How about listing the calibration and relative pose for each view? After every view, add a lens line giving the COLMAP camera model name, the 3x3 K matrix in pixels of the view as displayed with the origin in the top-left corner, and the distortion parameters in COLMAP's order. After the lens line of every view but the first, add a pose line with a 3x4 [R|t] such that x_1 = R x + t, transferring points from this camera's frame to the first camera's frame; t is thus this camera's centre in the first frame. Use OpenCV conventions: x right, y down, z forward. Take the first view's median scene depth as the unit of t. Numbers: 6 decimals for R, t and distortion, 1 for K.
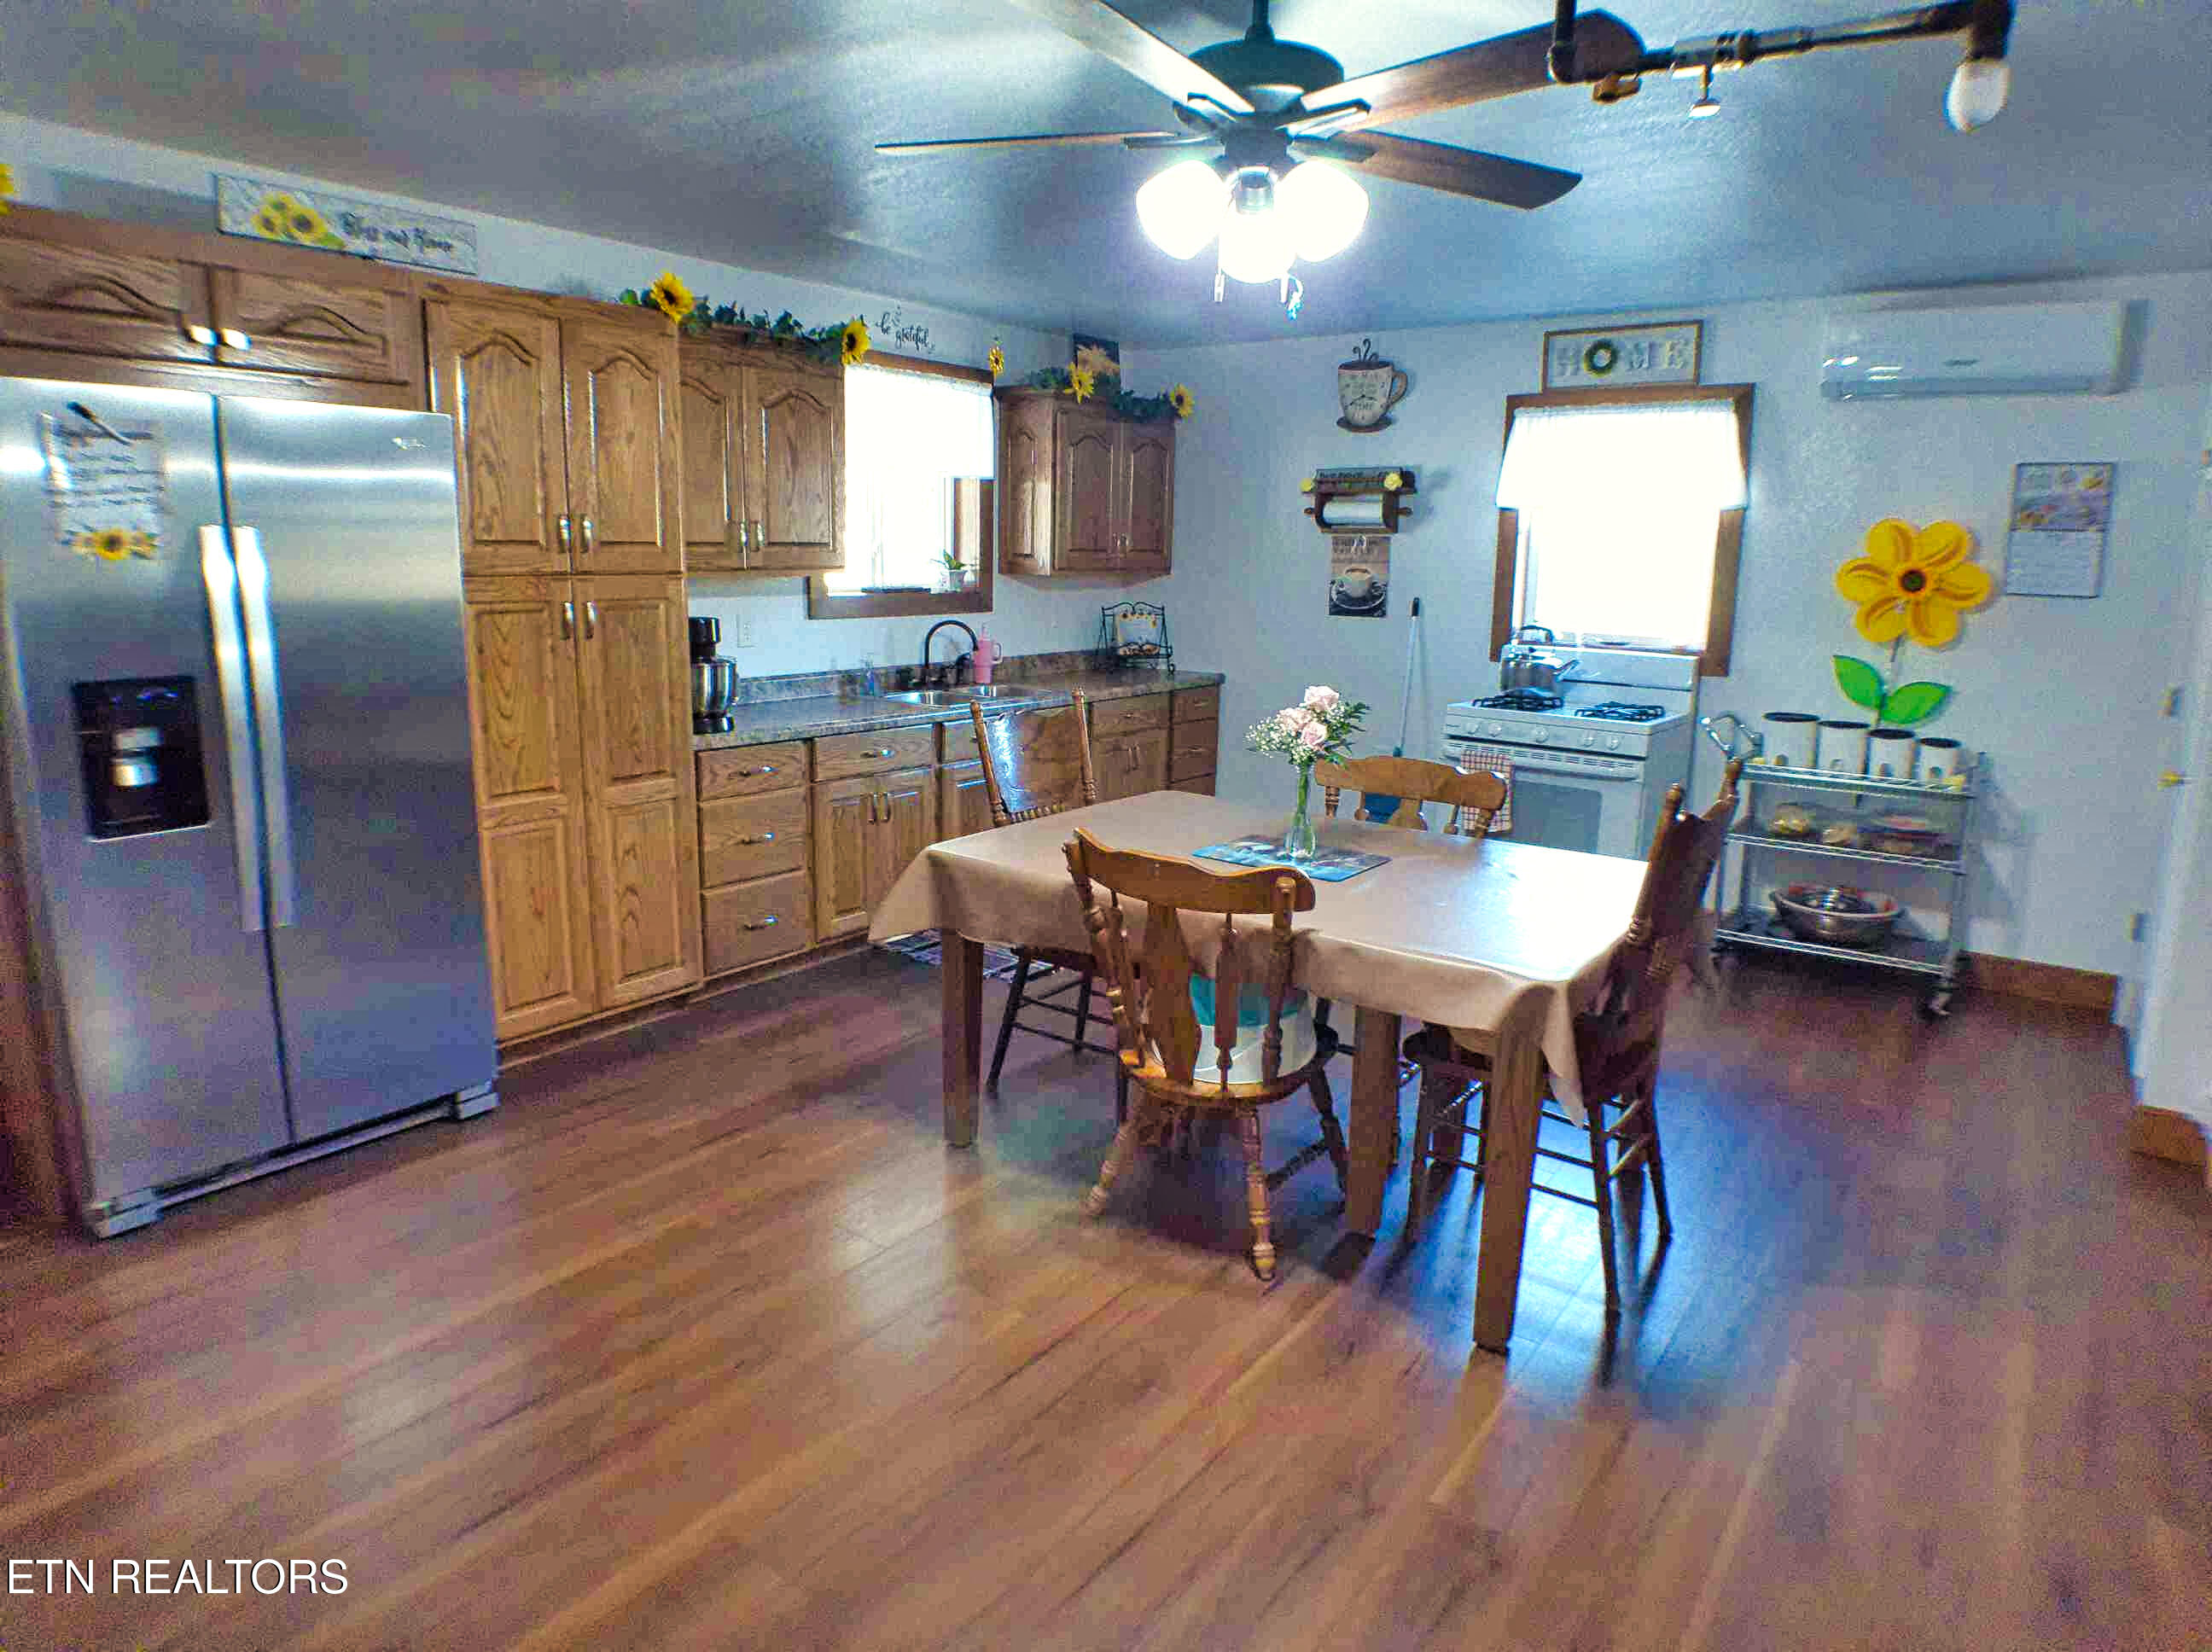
lens RADIAL K [[1309.5, 0, 1123.6], [0, 1309.5, 789.3], [0, 0, 1]] dist [-0.042911, -0.005580]
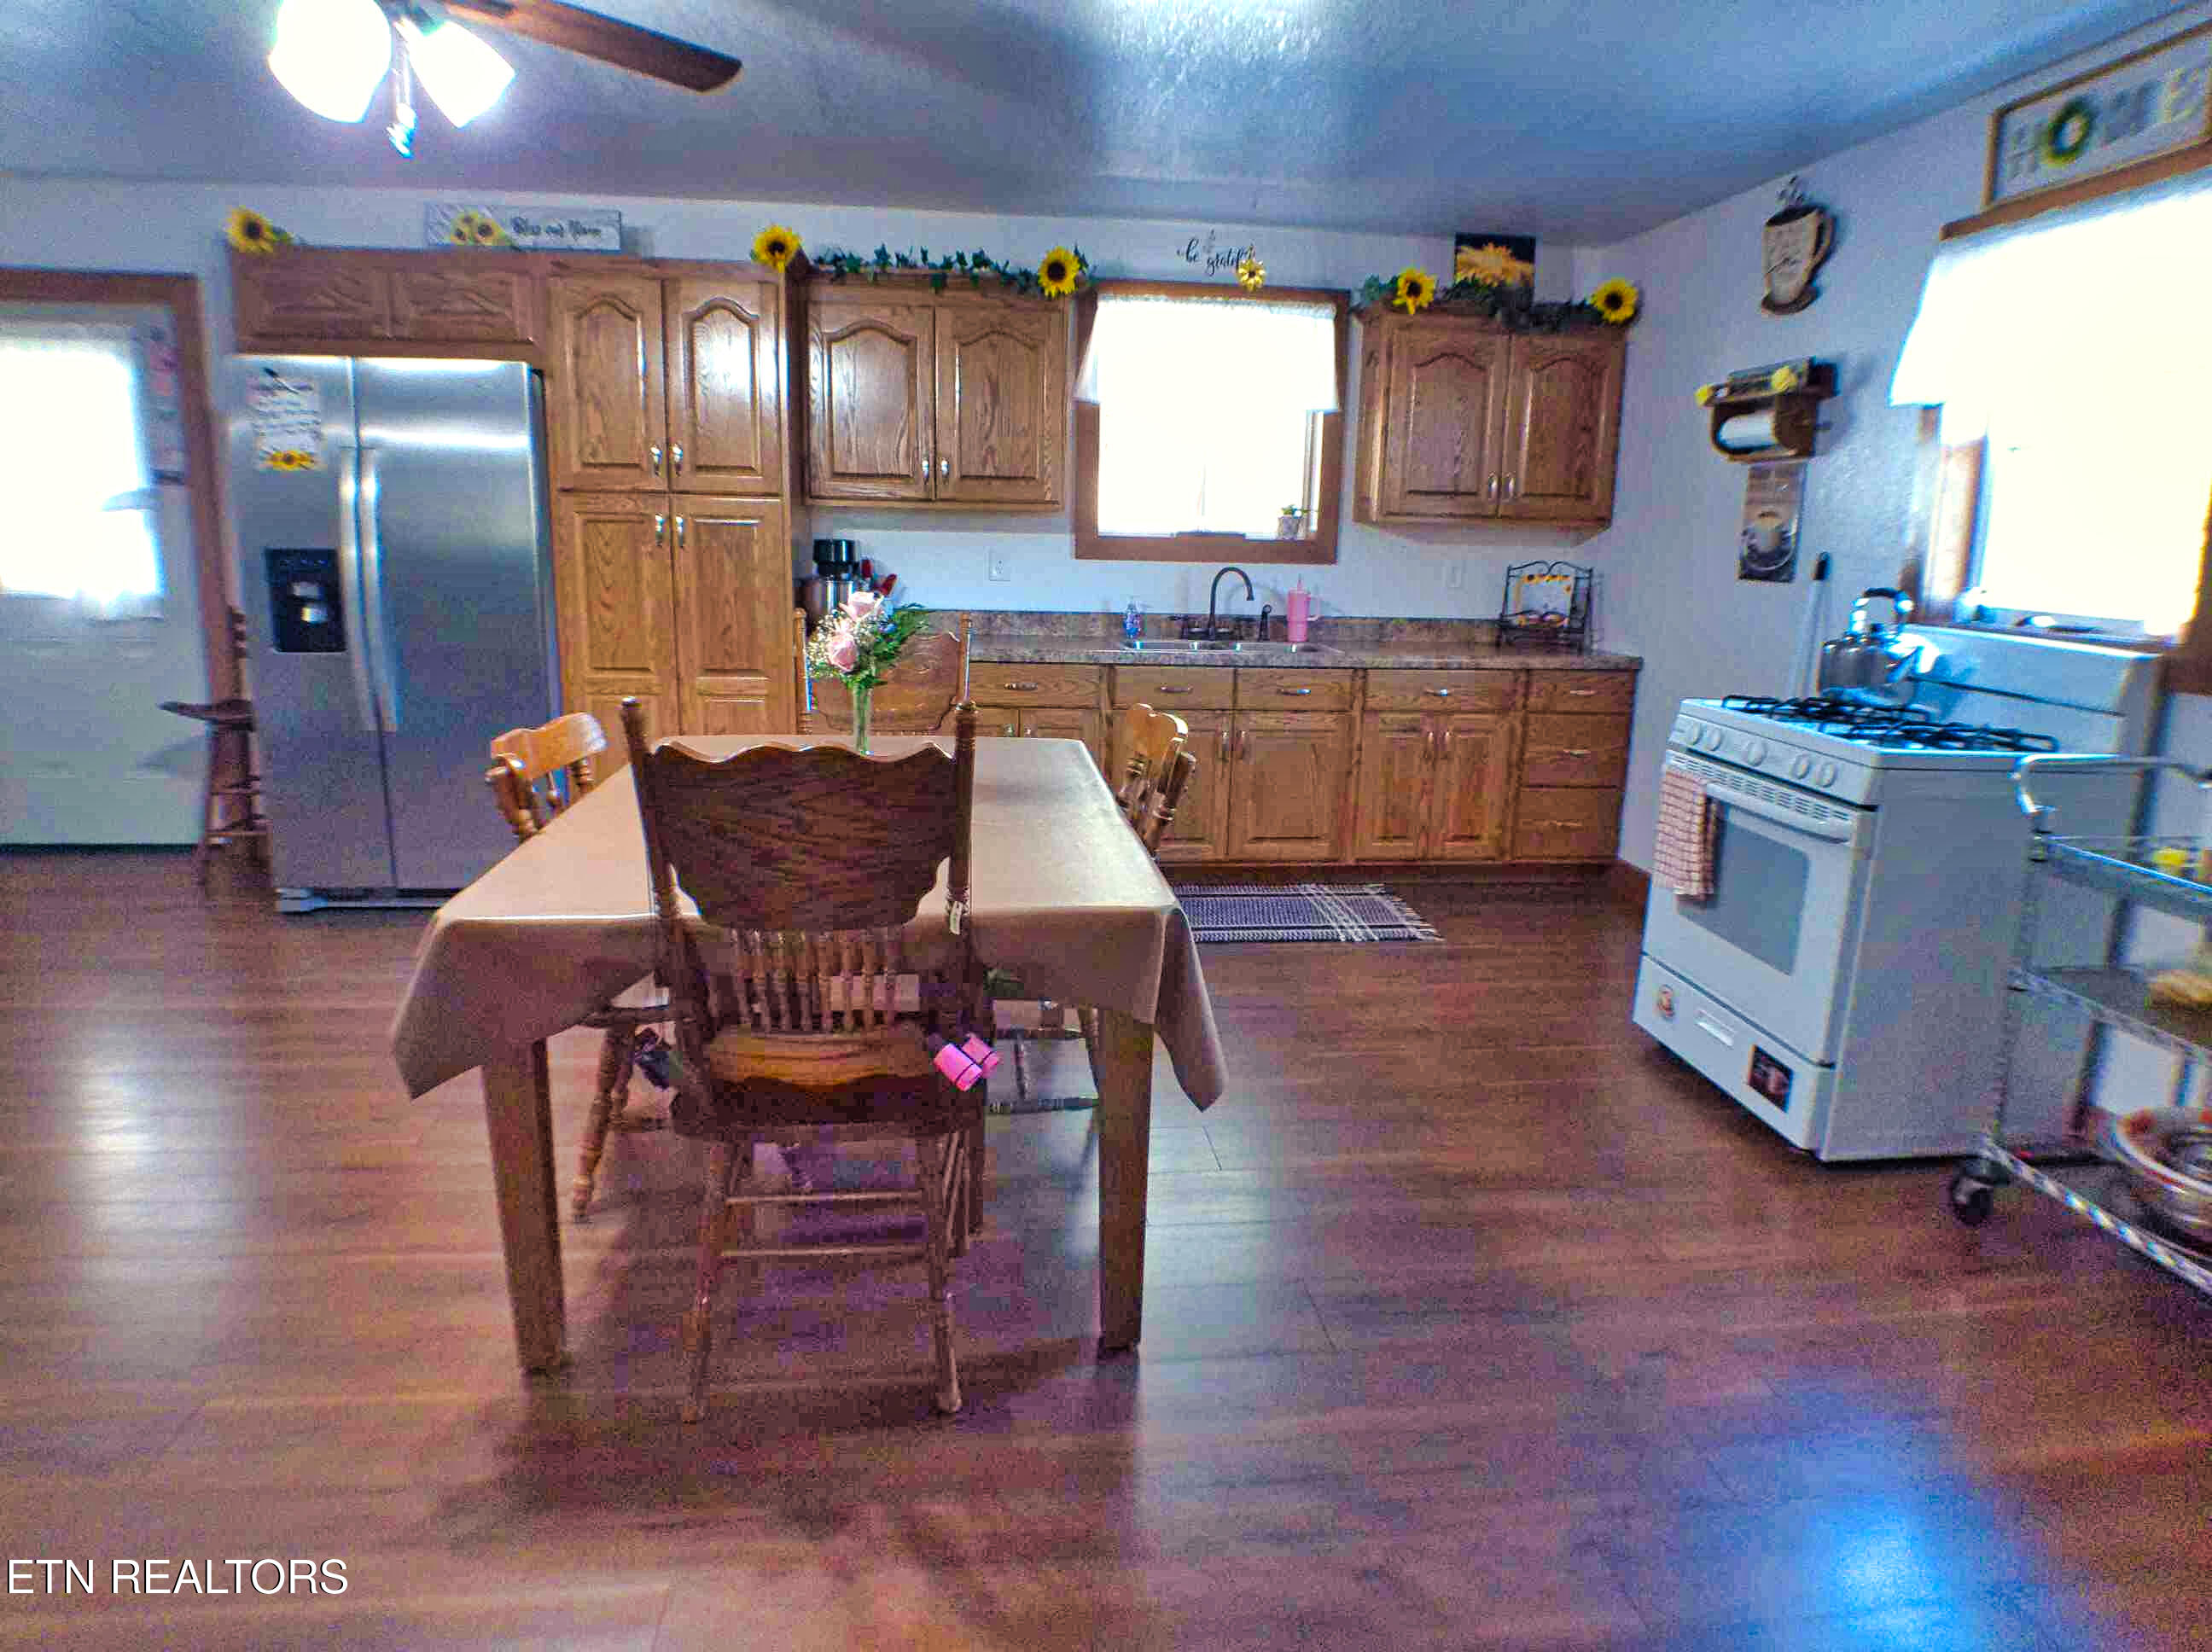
lens RADIAL K [[1309.5, 0, 1123.6], [0, 1309.5, 789.3], [0, 0, 1]] dist [-0.042911, -0.005580]
pose [[0.686524, 0.139334, -0.713632, 0.533724], [-0.142856, 0.988186, 0.055510, -0.015127], [0.712935, 0.063837, 0.698318, 0.336100]]
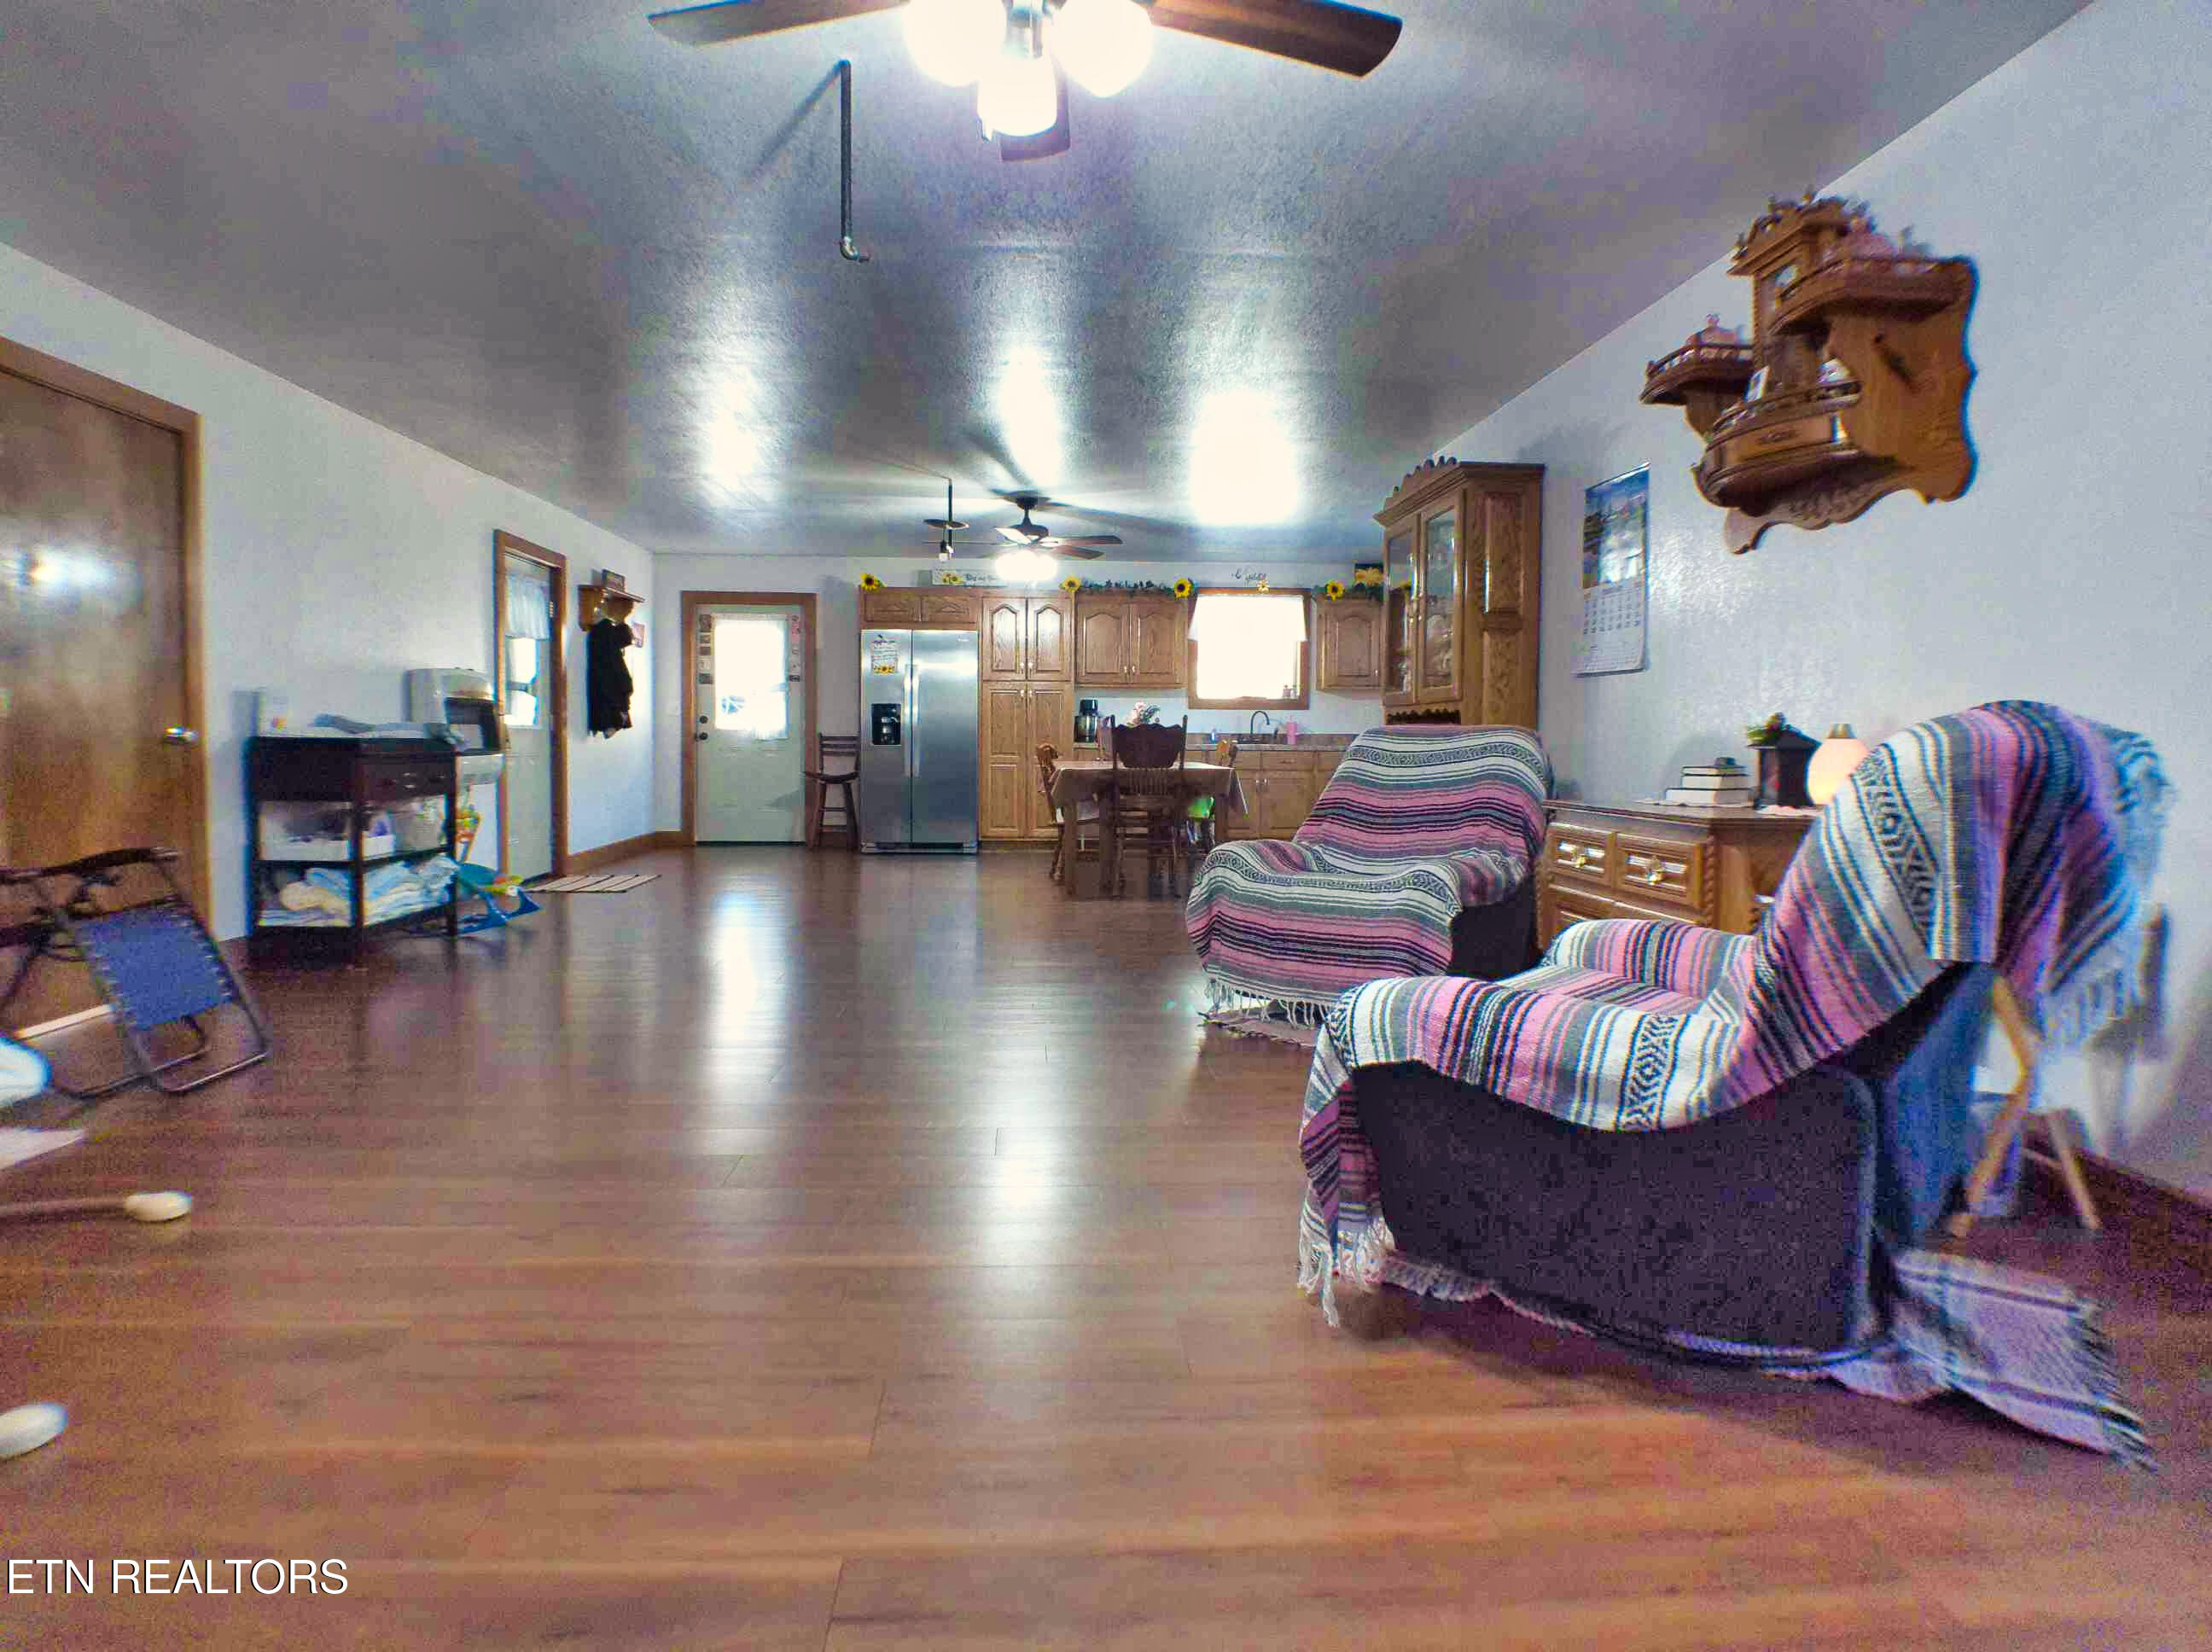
lens RADIAL K [[1304.4, 0, 1096.5], [0, 1304.4, 776.3], [0, 0, 1]] dist [-0.040662, -0.006277]
pose [[0.633342, 0.006168, -0.773847, 1.384884], [-0.133633, 0.985818, -0.101512, 0.230096], [0.762247, 0.167703, 0.625184, -0.487447]]
